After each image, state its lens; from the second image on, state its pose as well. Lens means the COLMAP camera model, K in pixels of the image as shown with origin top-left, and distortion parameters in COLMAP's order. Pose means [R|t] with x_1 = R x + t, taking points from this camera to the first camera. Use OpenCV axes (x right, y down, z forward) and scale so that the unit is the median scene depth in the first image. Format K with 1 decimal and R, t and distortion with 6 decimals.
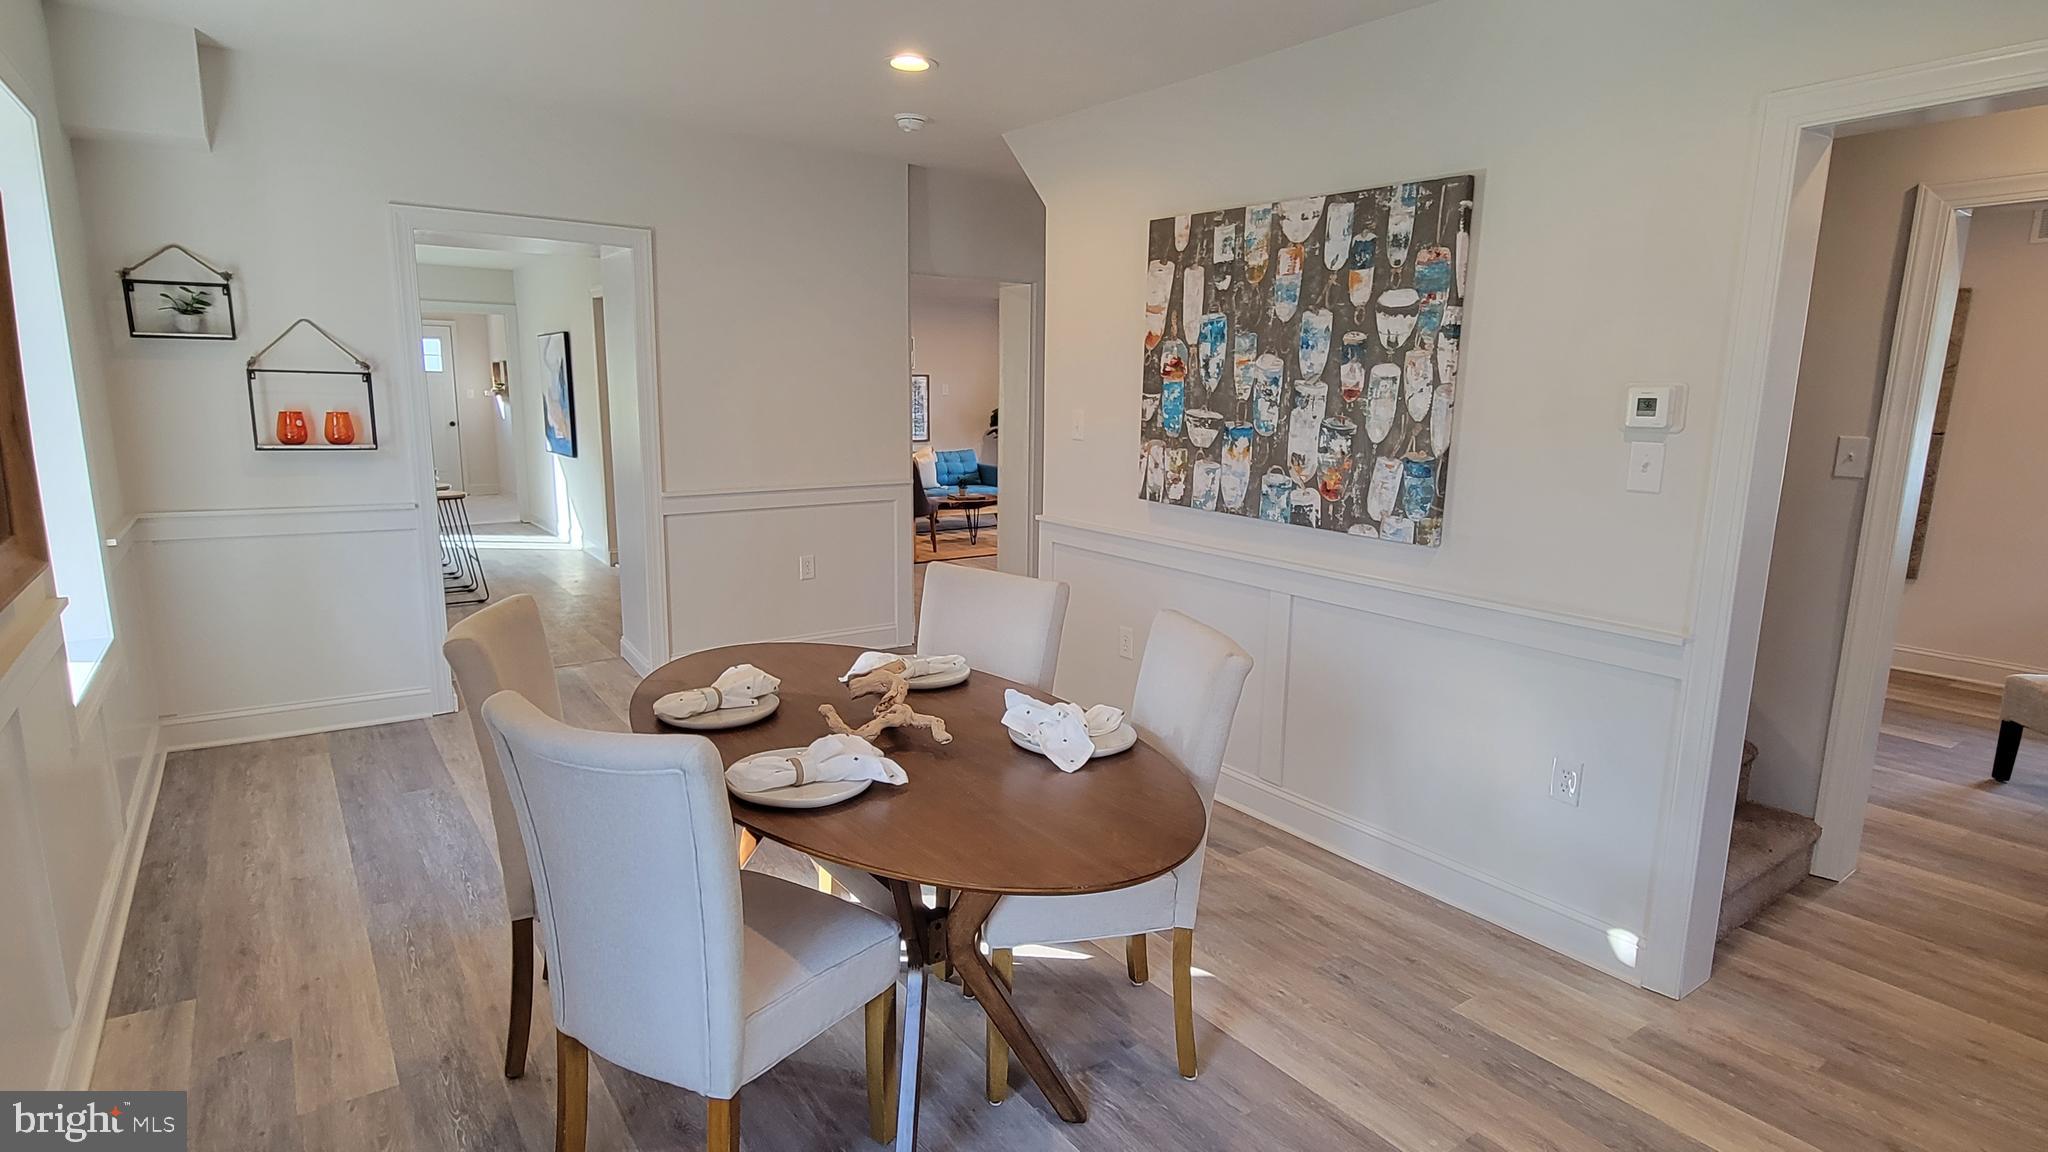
lens RADIAL K [[1046.4, 0, 1025.0], [0, 1046.4, 580.4], [0, 0, 1]] dist [-0.003830, 0.000351]
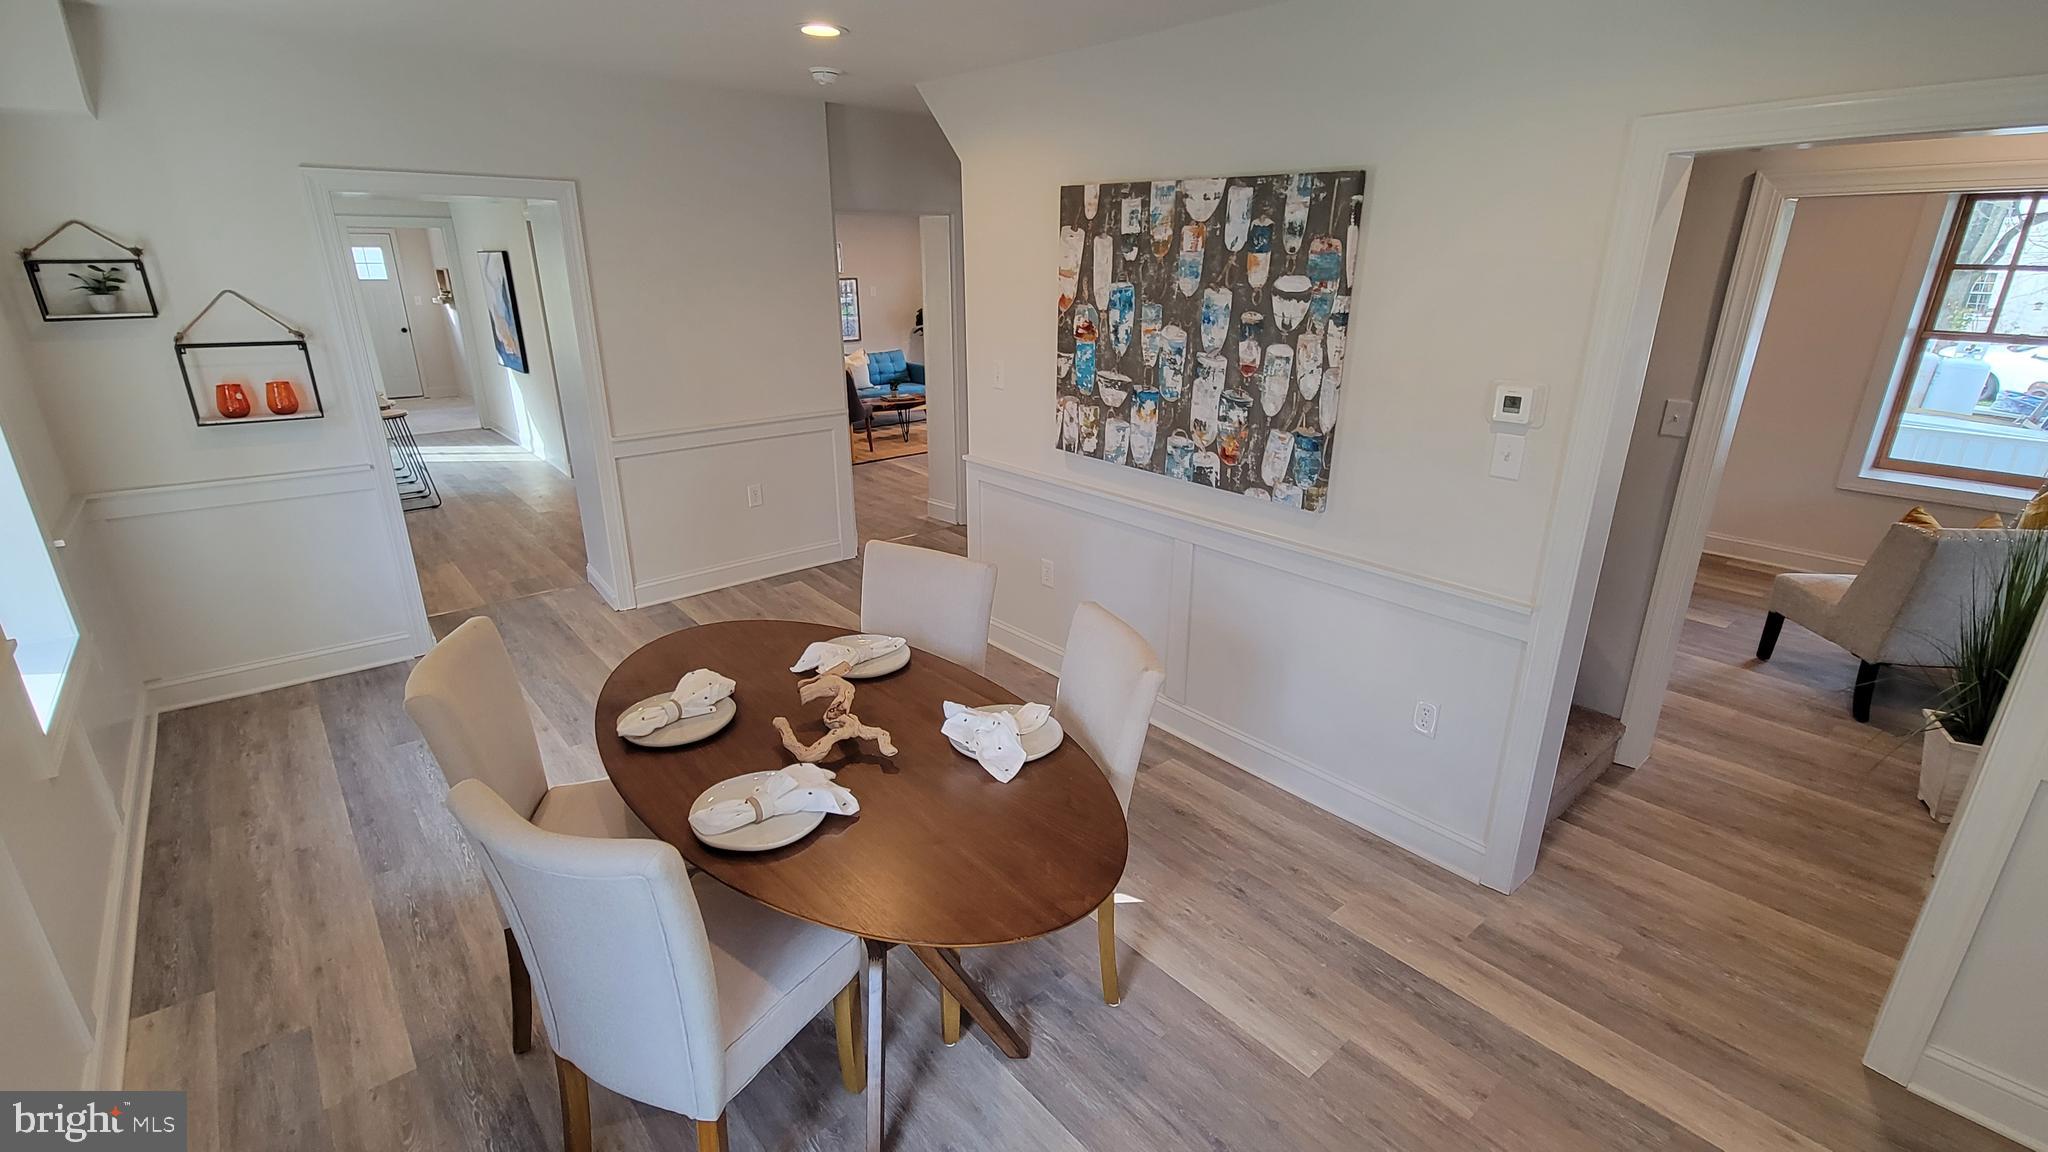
lens RADIAL K [[906.3, 0, 1024.9], [0, 906.3, 578.8], [0, 0, 1]] dist [-0.003574, -0.000027]
pose [[0.996531, -0.039865, 0.073050, 0.001064], [0.028011, 0.987257, 0.156649, -0.111215], [-0.078364, -0.154059, 0.984949, 0.048478]]
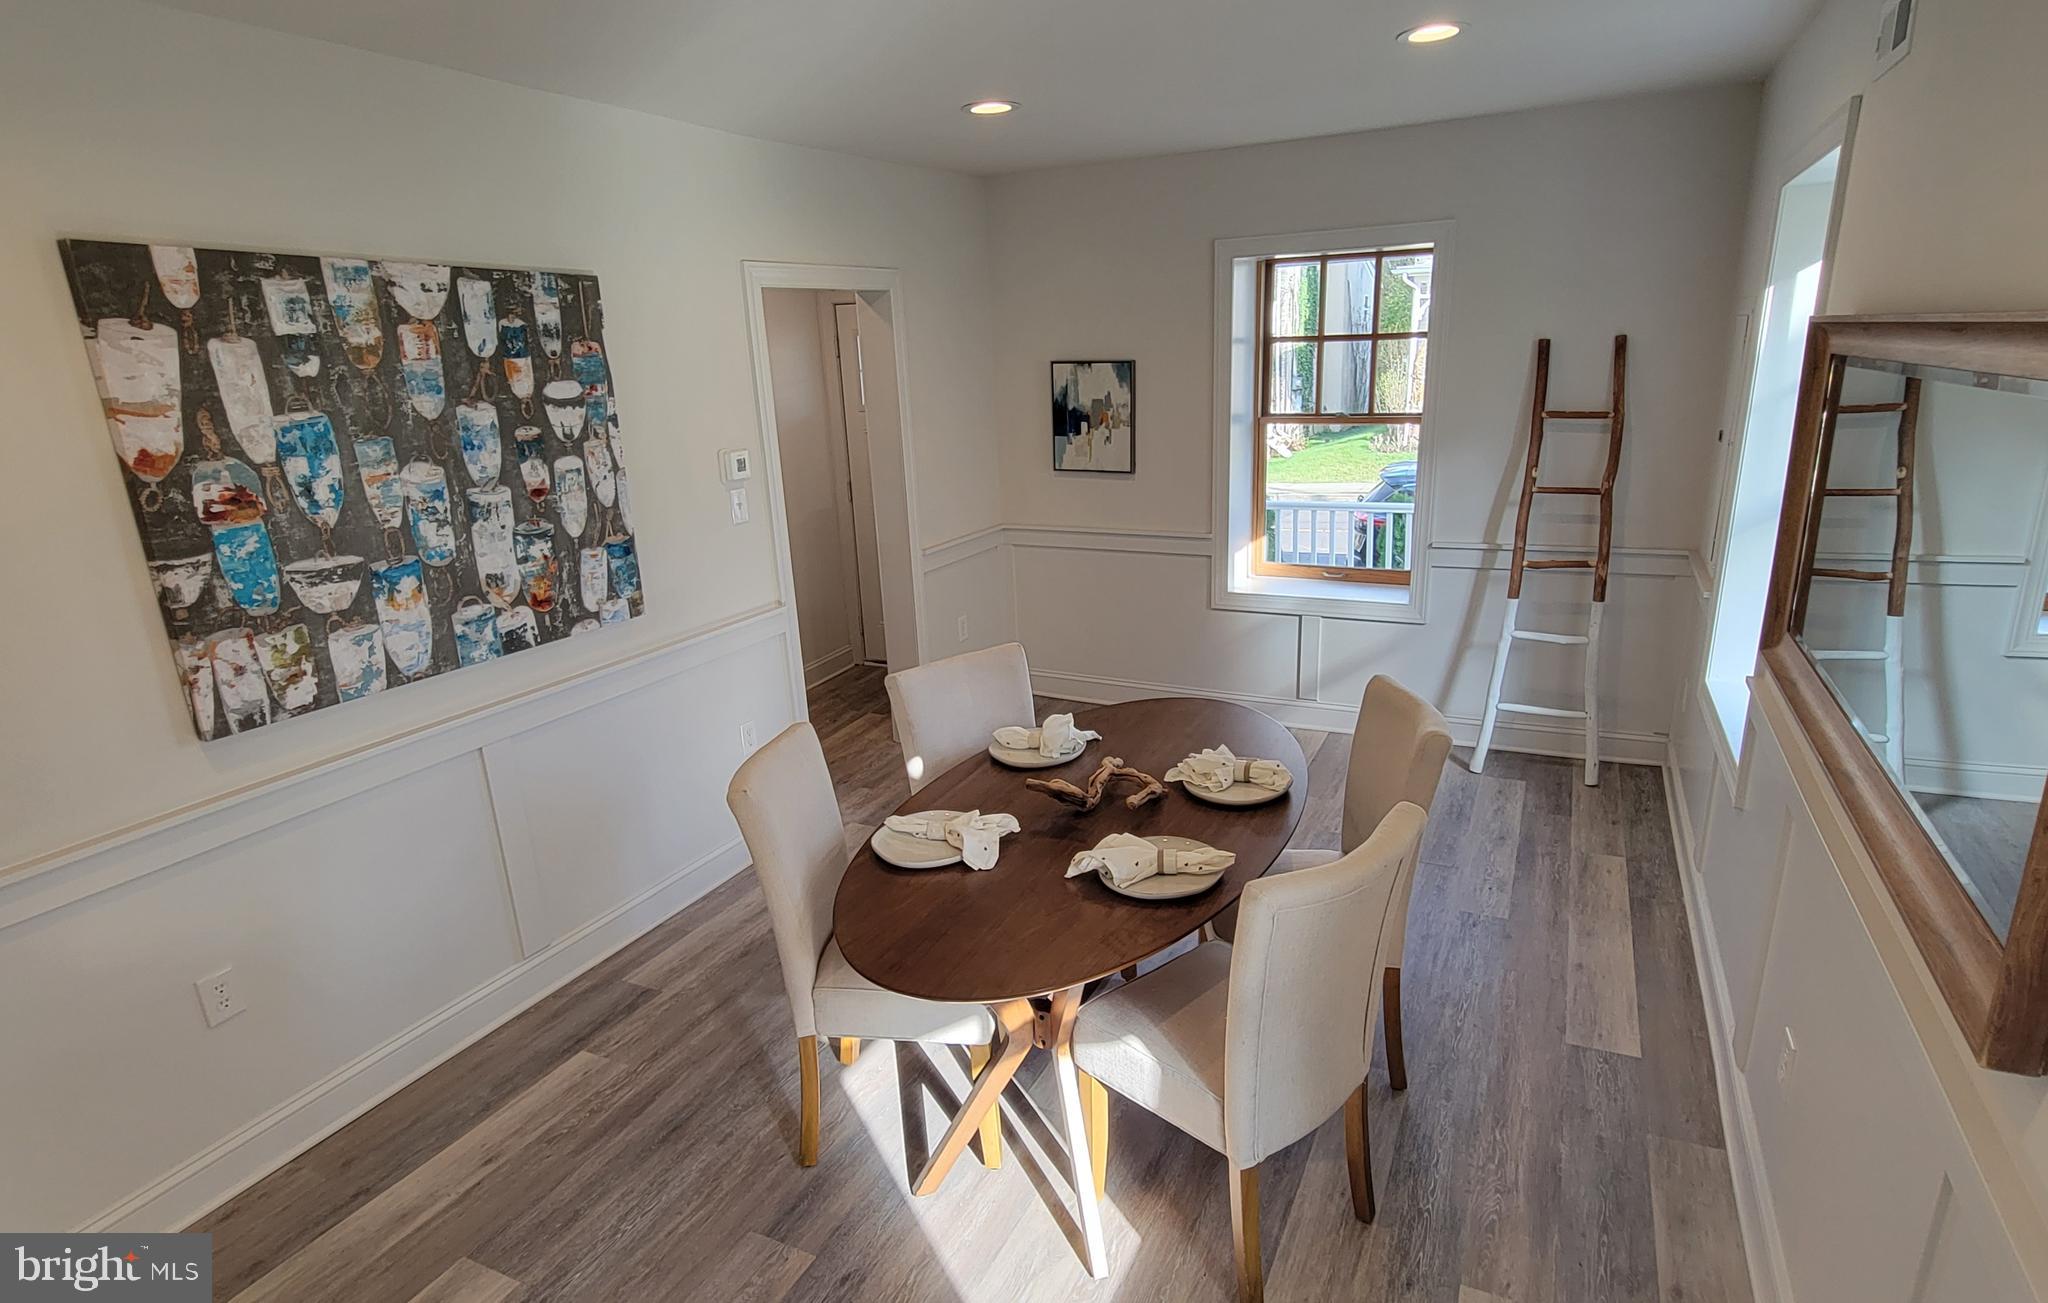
lens RADIAL K [[1068.1, 0, 1061.7], [0, 1068.1, 683.0], [0, 0, 1]] dist [-0.007128, -0.001009]
pose [[-0.488026, -0.264532, 0.831777, -0.708338], [0.185572, 0.899733, 0.395024, -0.298510], [-0.852874, 0.347136, -0.390004, 0.980079]]
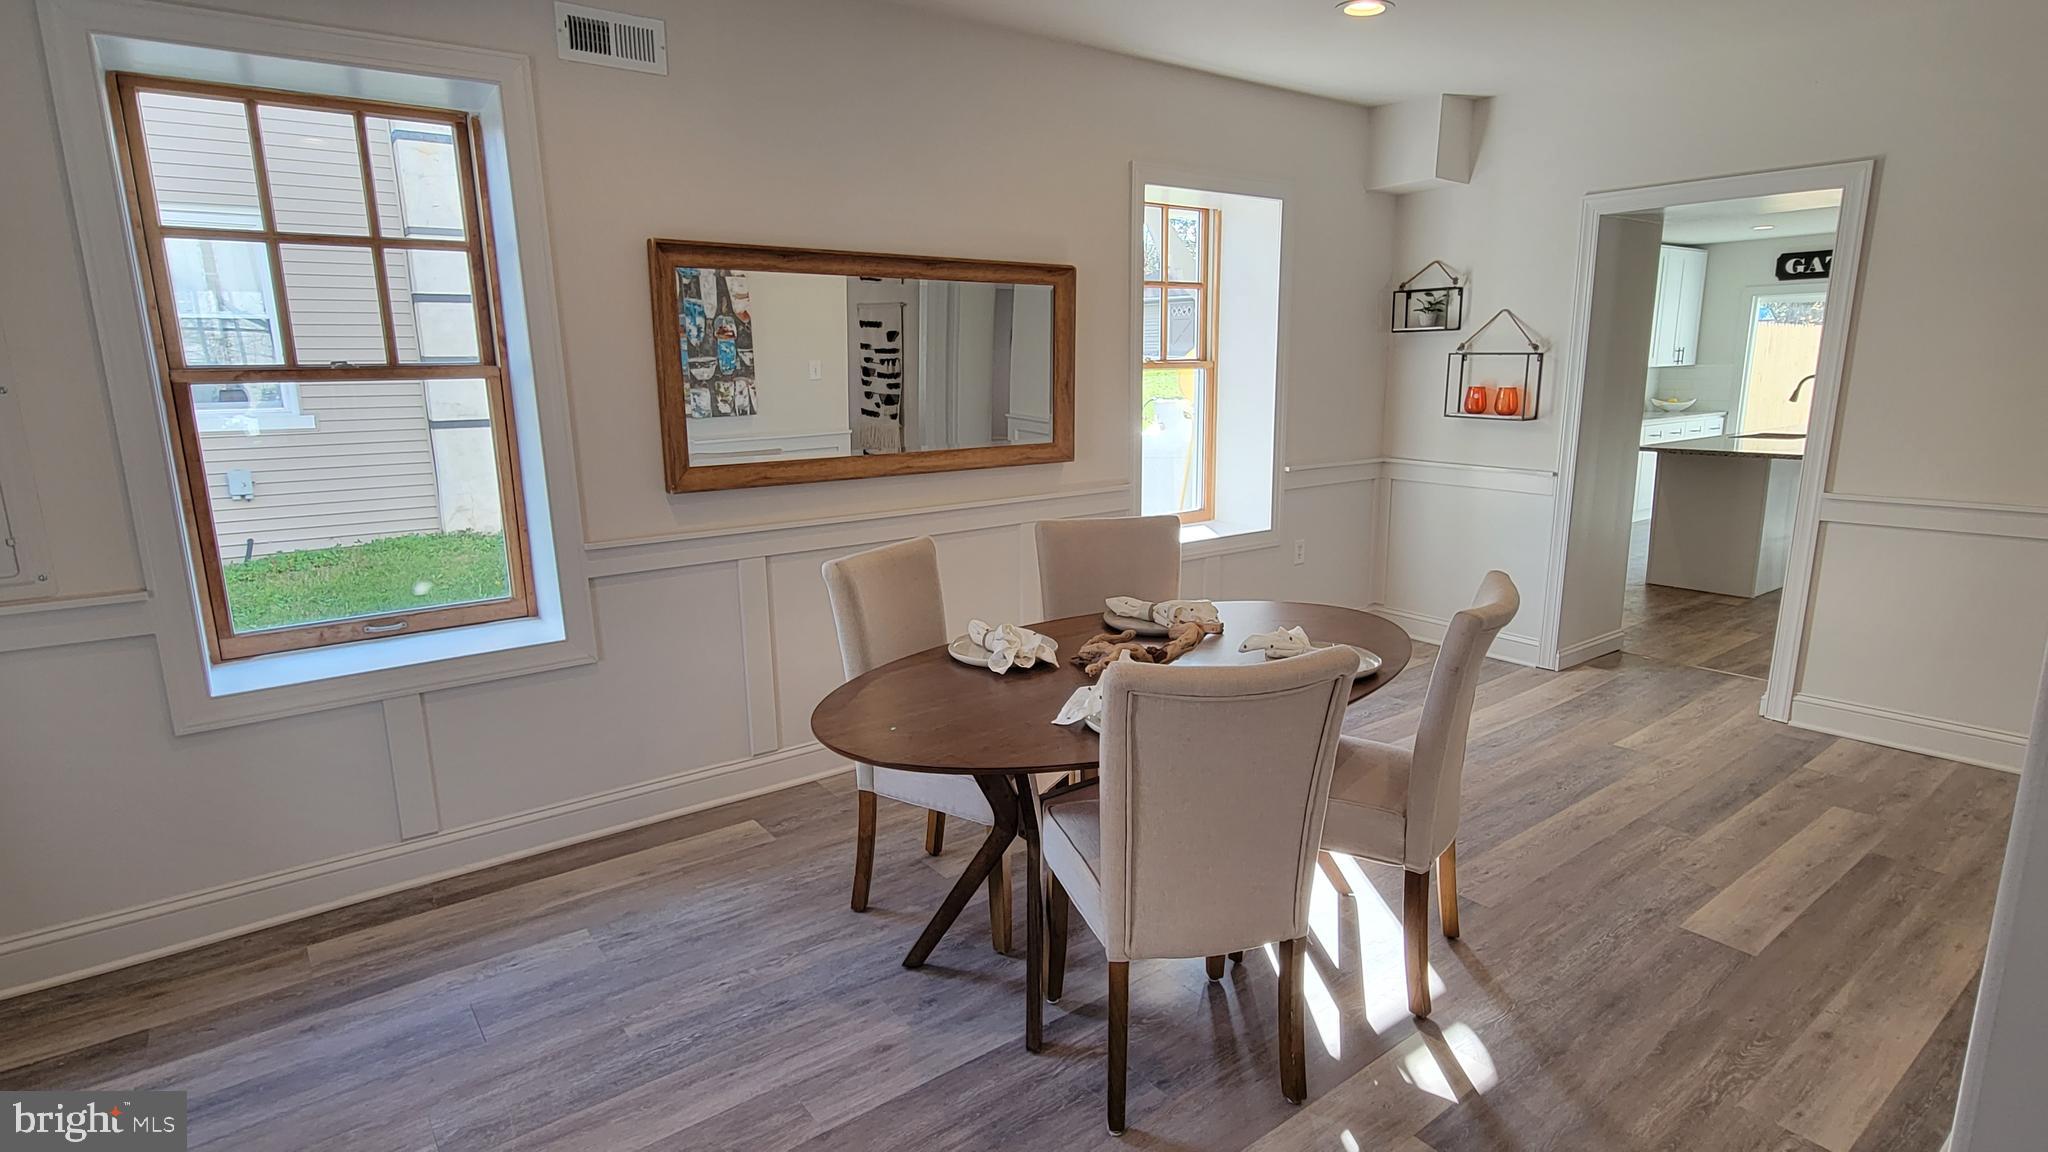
lens RADIAL K [[1046.4, 0, 1032.5], [0, 1046.4, 568.6], [0, 0, 1]] dist [-0.003830, 0.000351]
pose [[0.028803, 0.175905, -0.983986, 0.643360], [-0.172918, 0.970430, 0.168420, -0.085696], [0.984515, 0.165298, 0.058368, 0.545857]]
